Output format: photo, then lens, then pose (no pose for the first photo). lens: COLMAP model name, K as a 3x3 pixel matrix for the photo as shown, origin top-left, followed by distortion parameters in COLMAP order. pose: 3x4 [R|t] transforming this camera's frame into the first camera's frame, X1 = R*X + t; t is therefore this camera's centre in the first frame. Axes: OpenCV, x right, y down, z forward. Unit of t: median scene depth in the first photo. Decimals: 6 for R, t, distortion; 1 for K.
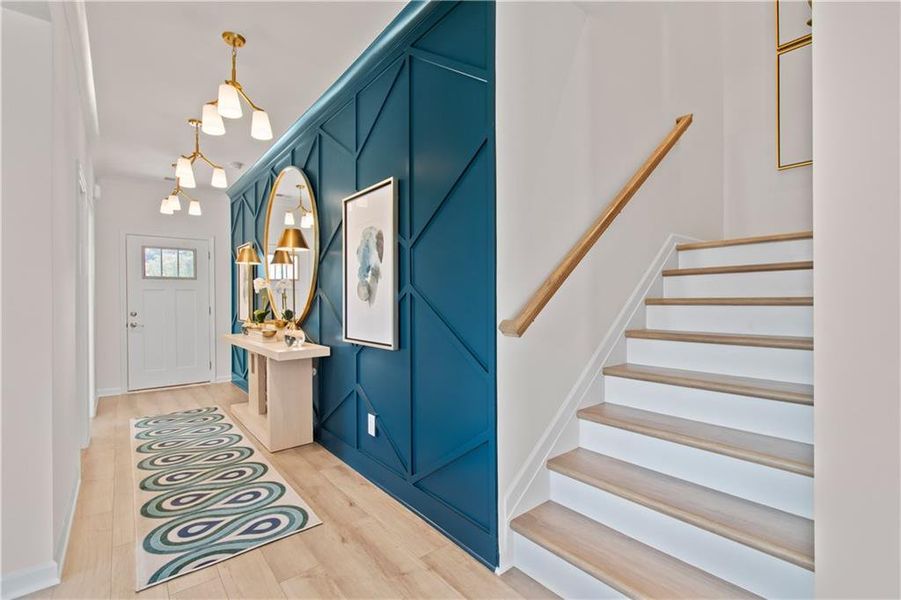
lens RADIAL K [[399.4, 0, 453.4], [0, 399.4, 300.7], [0, 0, 1]] dist [-0.000612, -0.002449]
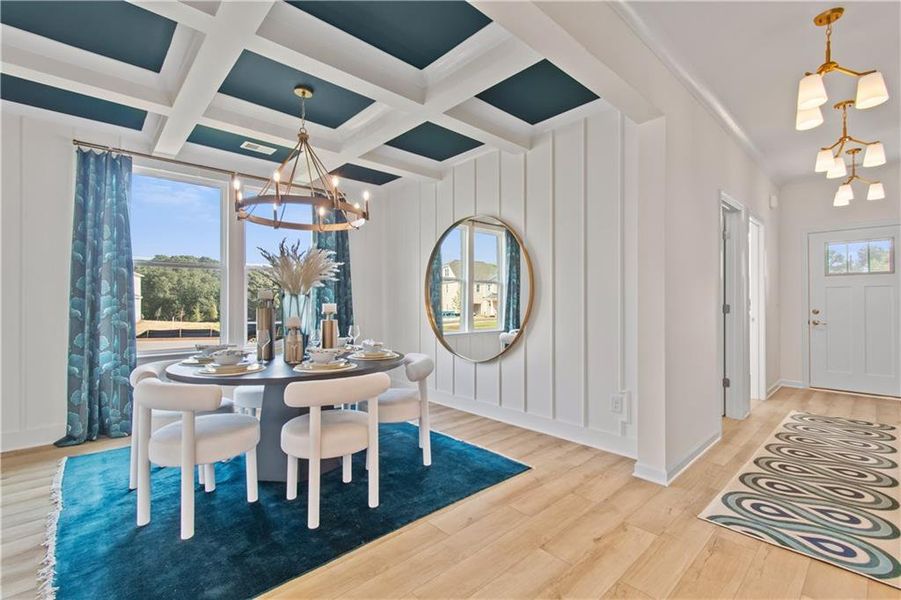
lens RADIAL K [[399.4, 0, 453.3], [0, 399.4, 297.8], [0, 0, 1]] dist [-0.000612, -0.002449]
pose [[0.047965, -0.001625, -0.998848, 0.308256], [-0.000083, 0.999999, -0.001631, 0.000002], [0.998849, 0.000161, 0.047964, 0.076234]]
